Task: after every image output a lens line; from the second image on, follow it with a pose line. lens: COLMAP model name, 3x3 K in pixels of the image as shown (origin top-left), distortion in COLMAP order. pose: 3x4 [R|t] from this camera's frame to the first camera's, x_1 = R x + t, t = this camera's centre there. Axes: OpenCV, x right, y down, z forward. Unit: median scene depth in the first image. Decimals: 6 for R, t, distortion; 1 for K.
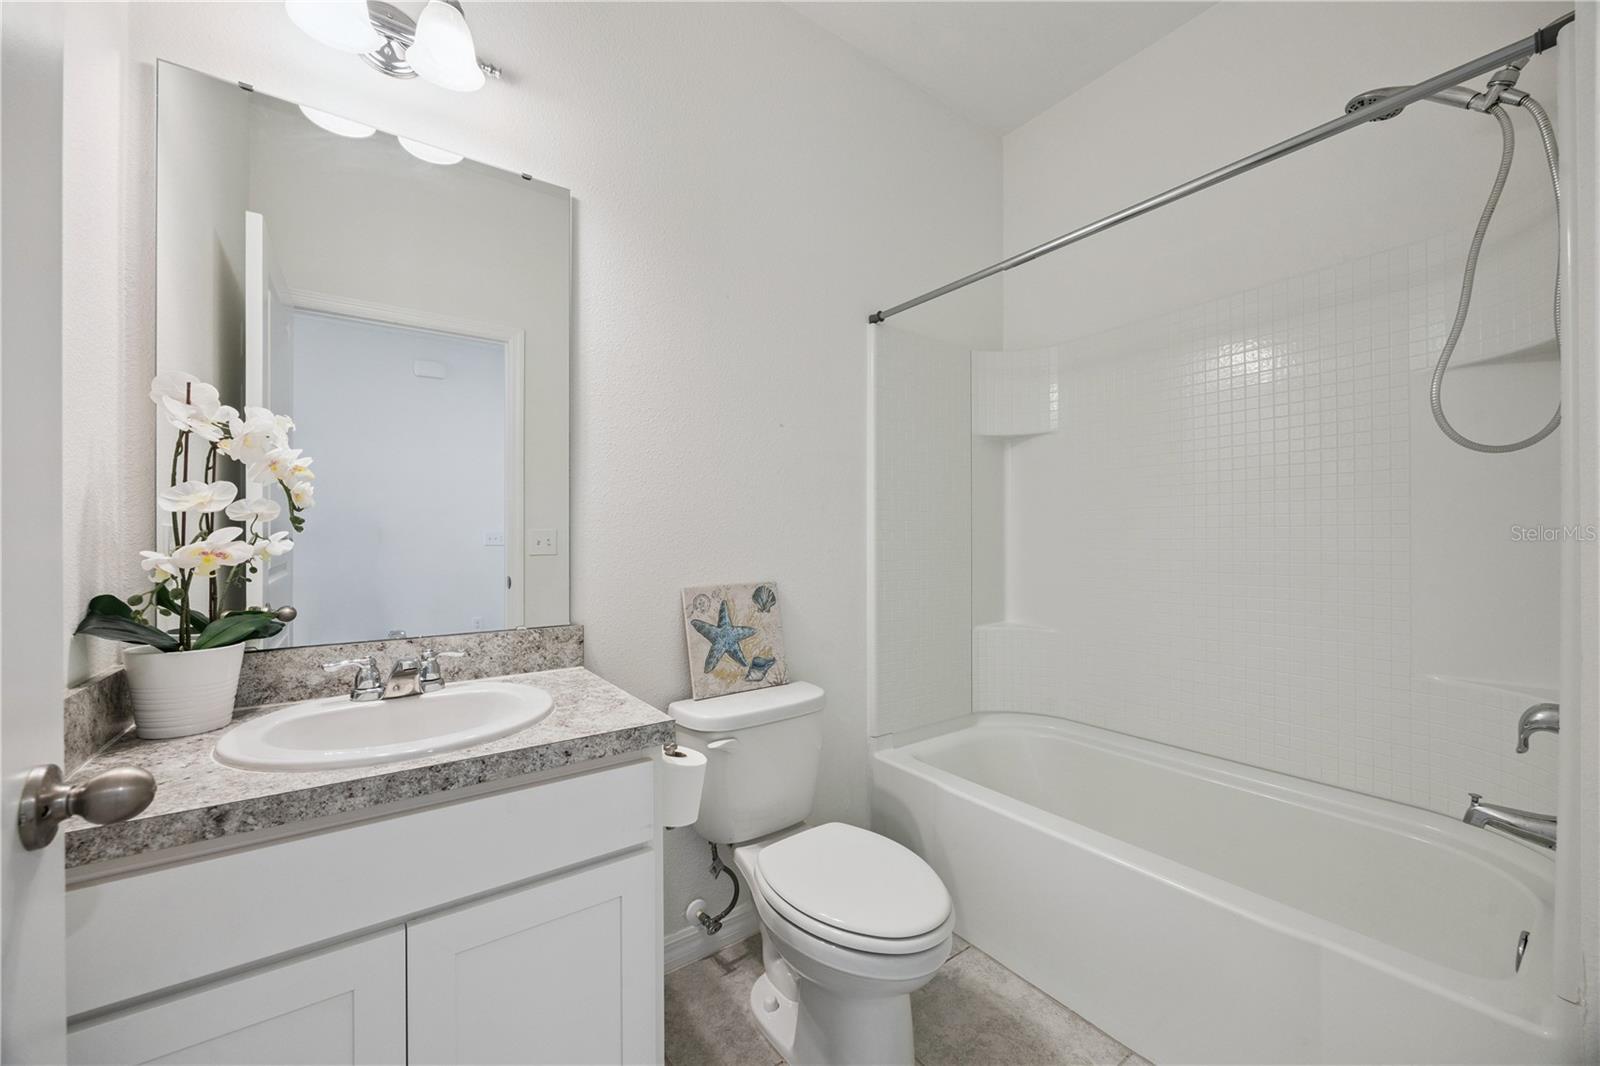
lens RADIAL K [[607.6, 0, 799.9], [0, 607.6, 541.3], [0, 0, 1]] dist [-0.003517, -0.000555]
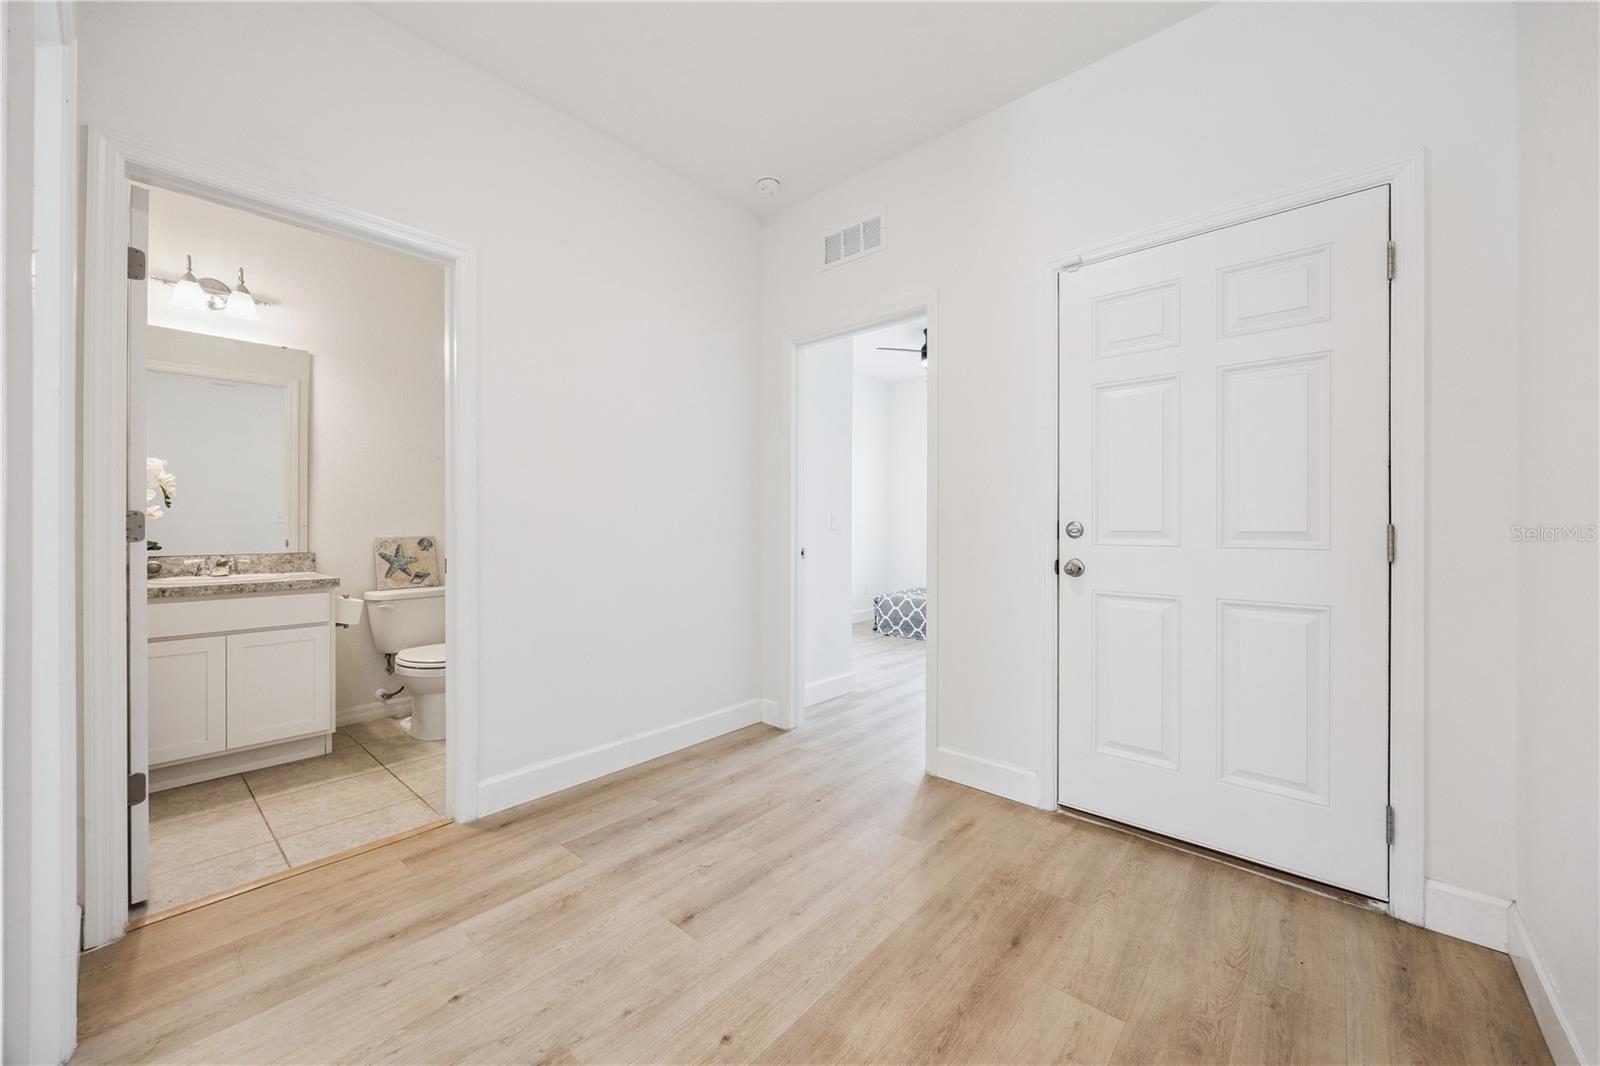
lens RADIAL K [[607.6, 0, 796.7], [0, 607.6, 529.1], [0, 0, 1]] dist [-0.003517, -0.000555]
pose [[0.975989, 0.004727, 0.217771, 0.800708], [-0.005761, 0.999975, 0.004114, 0.033041], [-0.217746, -0.005270, 0.975991, -1.397736]]
